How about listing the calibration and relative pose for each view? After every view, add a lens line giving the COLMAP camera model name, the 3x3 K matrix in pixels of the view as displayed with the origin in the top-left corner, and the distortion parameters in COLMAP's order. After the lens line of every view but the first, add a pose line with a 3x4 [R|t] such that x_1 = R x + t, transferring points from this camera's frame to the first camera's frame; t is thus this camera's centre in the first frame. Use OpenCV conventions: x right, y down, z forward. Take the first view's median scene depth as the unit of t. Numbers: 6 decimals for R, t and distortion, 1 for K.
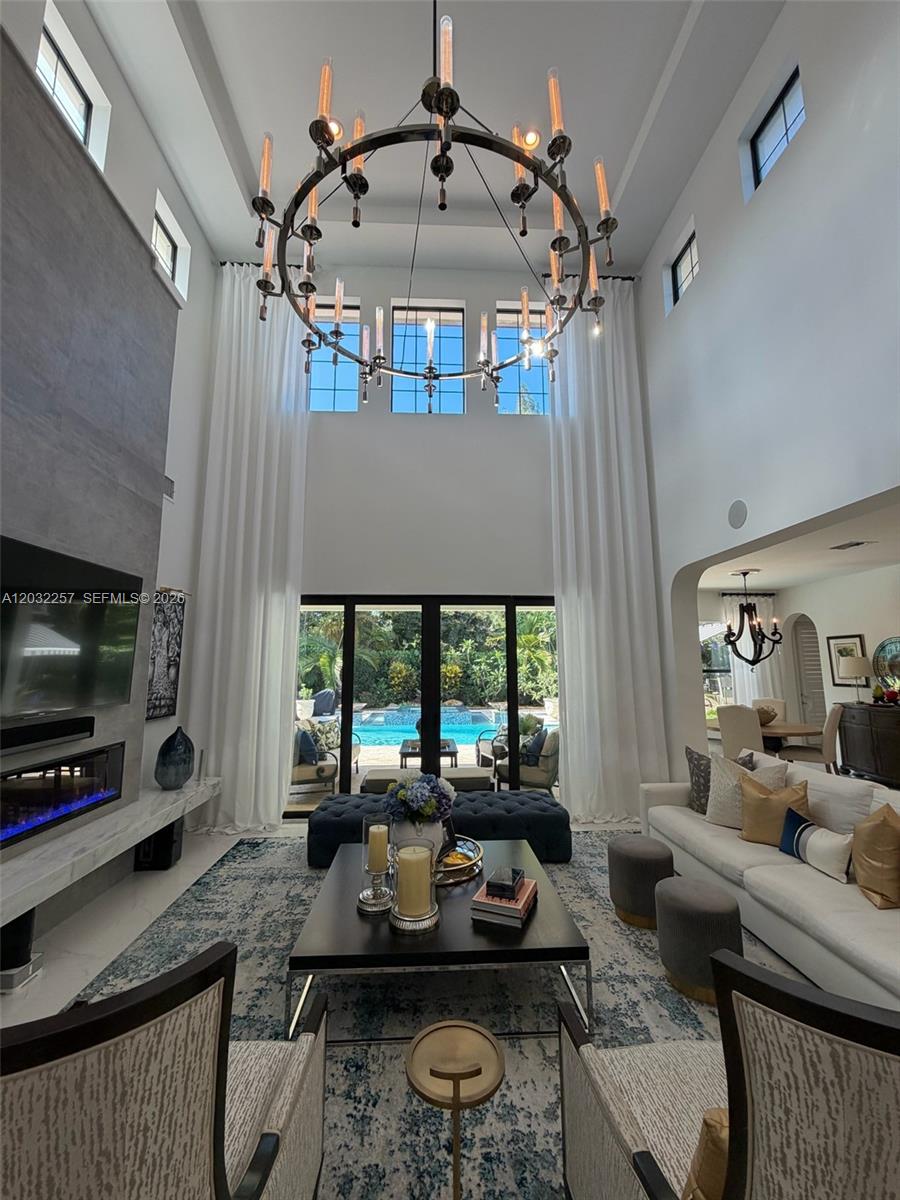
lens RADIAL K [[478.2, 0, 449.7], [0, 478.2, 596.3], [0, 0, 1]] dist [-0.000485, 0.000202]
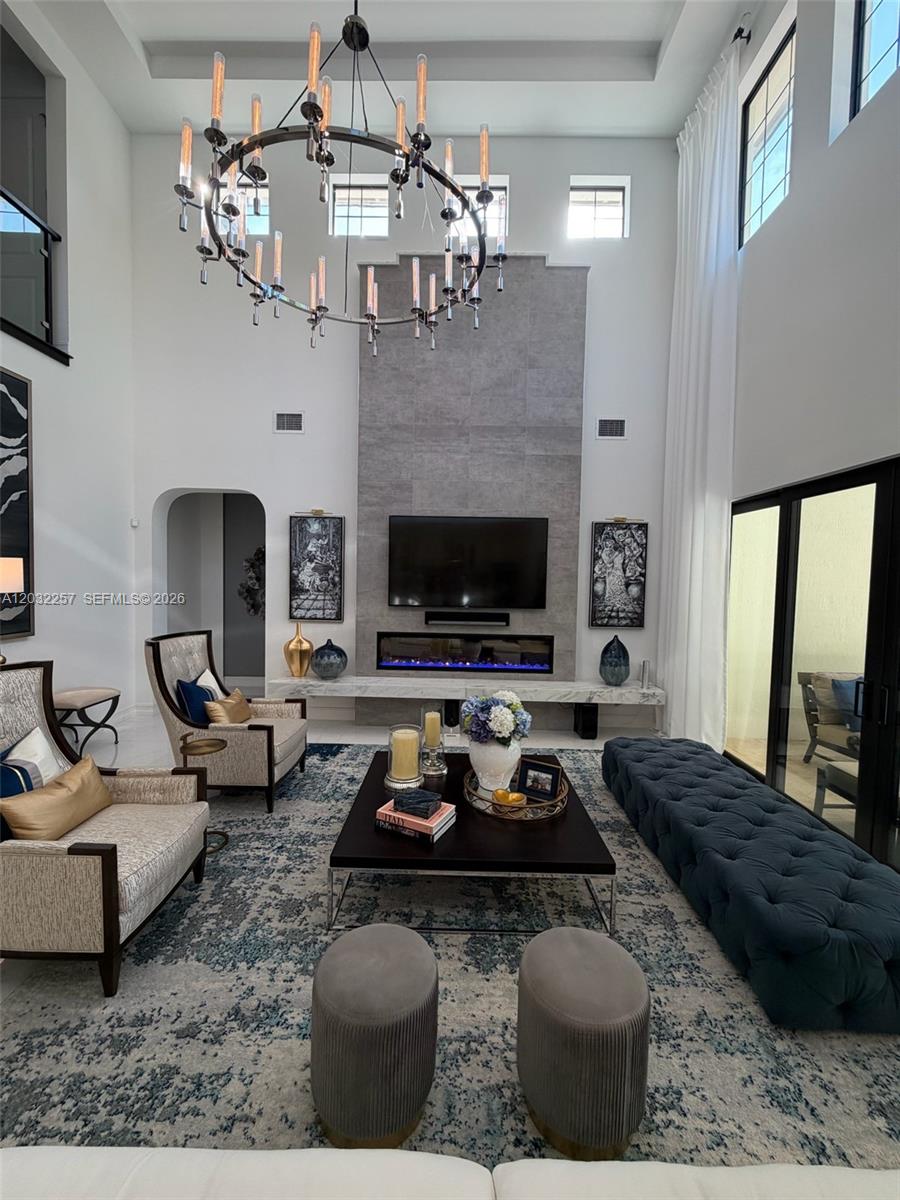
lens RADIAL K [[478.2, 0, 449.7], [0, 478.2, 596.3], [0, 0, 1]] dist [-0.000485, 0.000202]
pose [[-0.064292, 0.046959, -0.996826, 0.581158], [0.120189, 0.991986, 0.038979, 0.075435], [0.990667, -0.117301, -0.069420, 0.634084]]
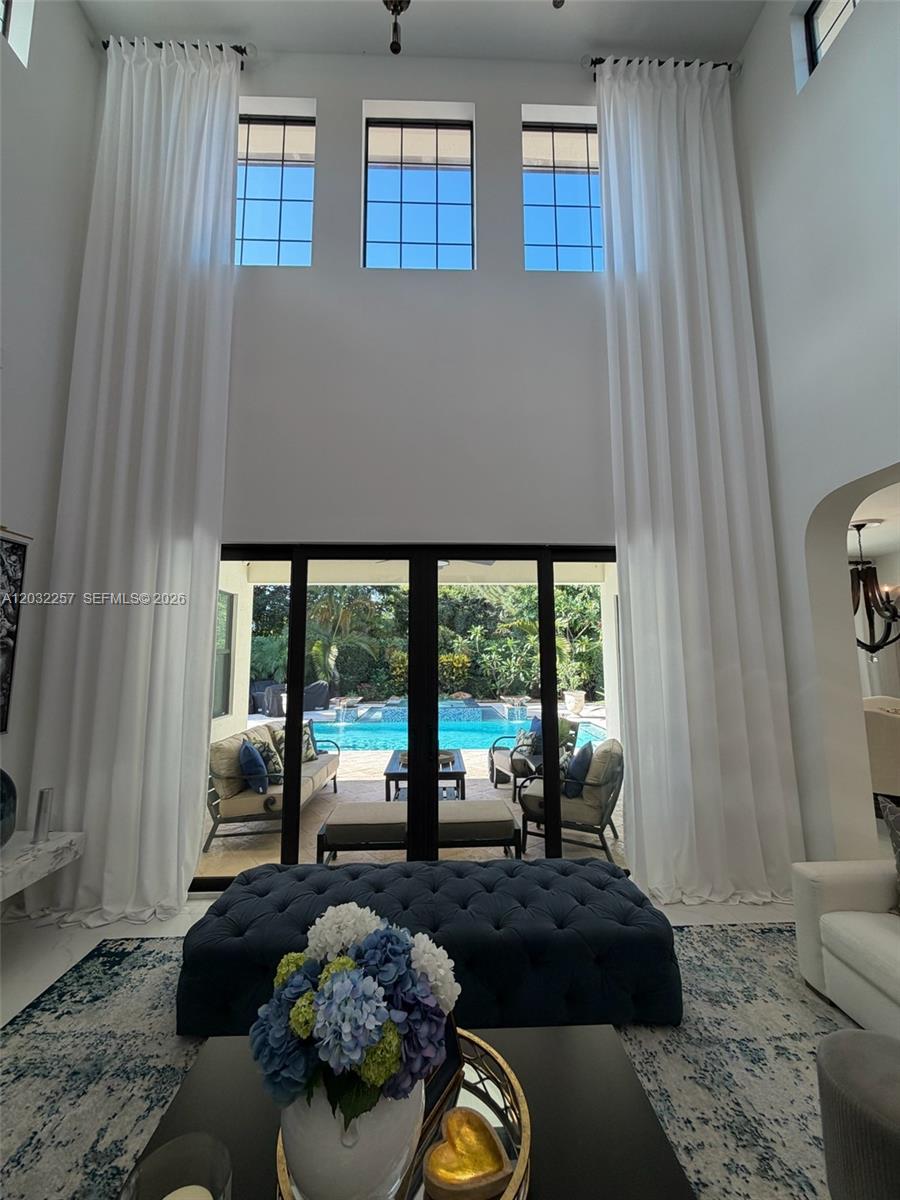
lens RADIAL K [[478.2, 0, 449.7], [0, 478.2, 596.3], [0, 0, 1]] dist [-0.000485, 0.000202]
pose [[0.999858, -0.002858, -0.016615, 0.008428], [0.003214, 0.999765, 0.021426, 0.061984], [0.016550, -0.021476, 0.999632, 0.398372]]
